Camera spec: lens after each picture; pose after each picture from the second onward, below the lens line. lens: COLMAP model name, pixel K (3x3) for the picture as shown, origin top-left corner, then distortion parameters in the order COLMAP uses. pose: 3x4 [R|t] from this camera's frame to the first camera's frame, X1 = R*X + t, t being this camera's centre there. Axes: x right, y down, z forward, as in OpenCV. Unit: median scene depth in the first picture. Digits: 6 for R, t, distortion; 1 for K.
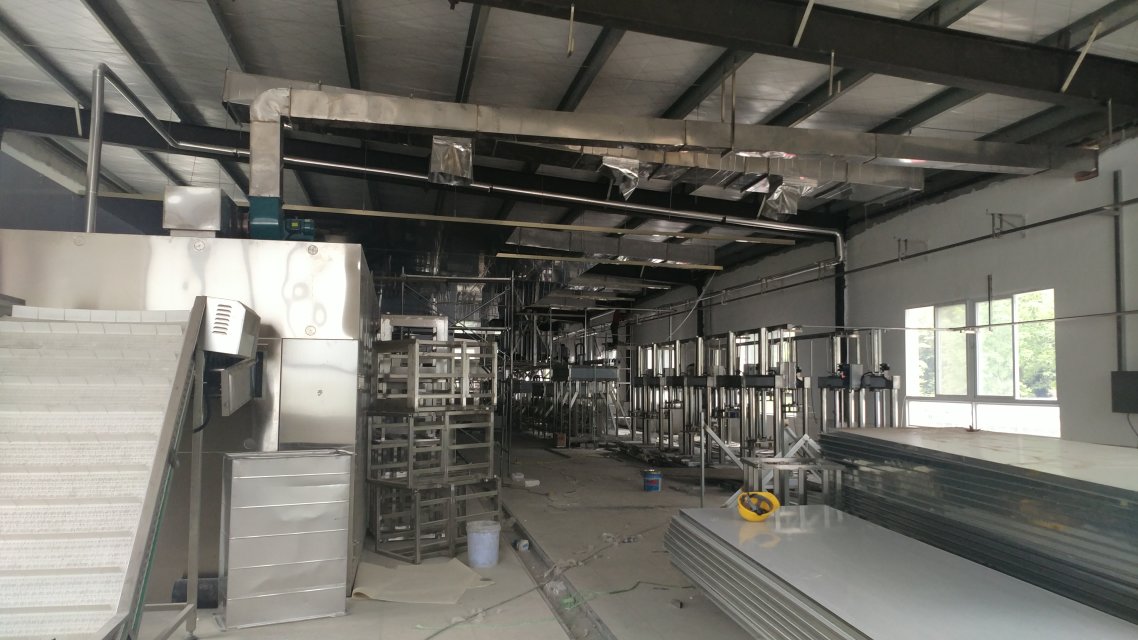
lens RADIAL K [[853.5, 0, 576.3], [0, 853.5, 322.9], [0, 0, 1]] dist [0.086685, -0.115873]
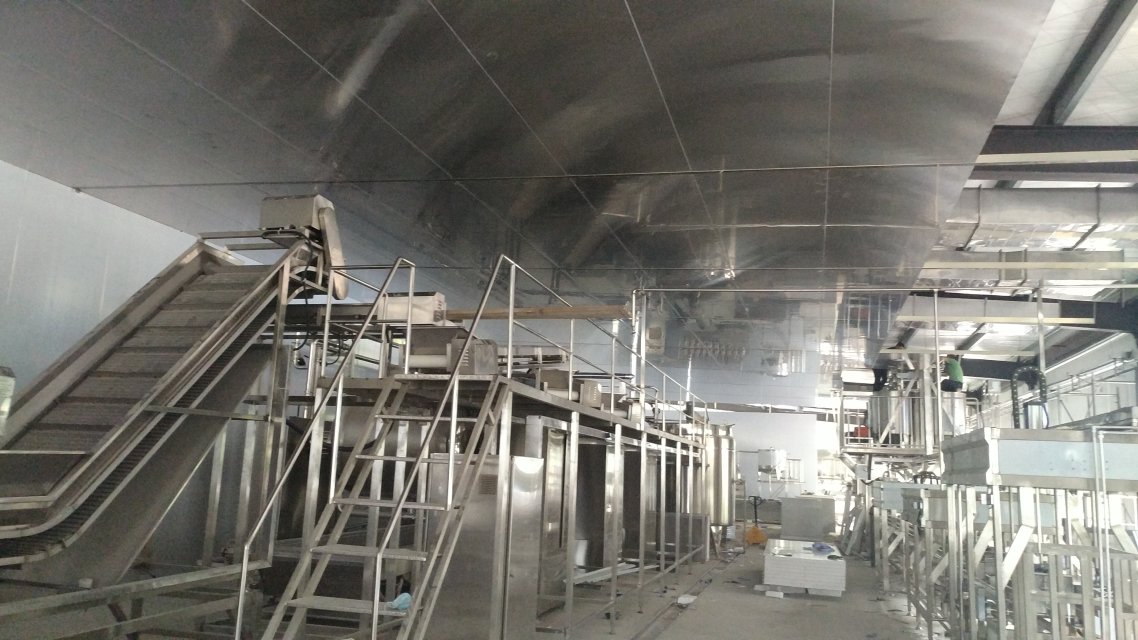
lens RADIAL K [[853.5, 0, 576.3], [0, 853.5, 322.9], [0, 0, 1]] dist [0.086685, -0.115873]
pose [[0.892369, -0.043095, -0.449245, 0.000116], [-0.008468, 0.993656, -0.112139, 0.099708], [0.451228, 0.103873, 0.886343, 1.390533]]
